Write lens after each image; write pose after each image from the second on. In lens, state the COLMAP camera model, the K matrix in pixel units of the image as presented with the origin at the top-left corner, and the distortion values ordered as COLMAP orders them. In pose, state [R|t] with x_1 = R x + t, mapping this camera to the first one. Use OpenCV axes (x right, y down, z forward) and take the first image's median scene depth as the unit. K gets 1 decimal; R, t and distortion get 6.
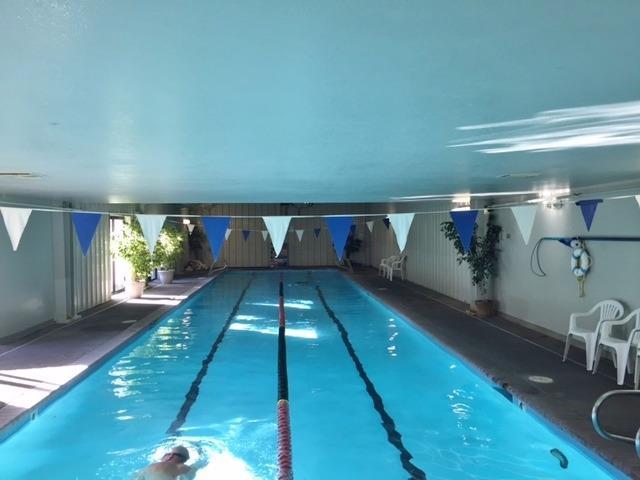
lens RADIAL K [[560.8, 0, 318.6], [0, 560.8, 241.0], [0, 0, 1]] dist [0.124035, -0.100370]
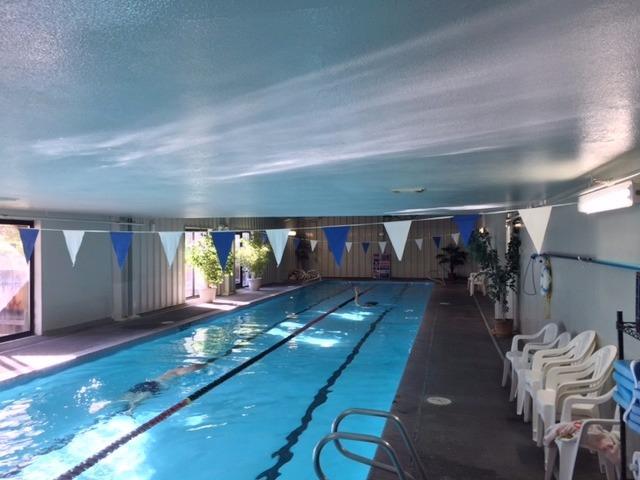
lens RADIAL K [[560.8, 0, 321.1], [0, 560.8, 240.2], [0, 0, 1]] dist [0.124035, -0.100370]
pose [[0.951779, 0.004987, -0.306743, 0.234383], [-0.011038, 0.999777, -0.017997, -0.004285], [0.306585, 0.020515, 0.951622, 0.012067]]
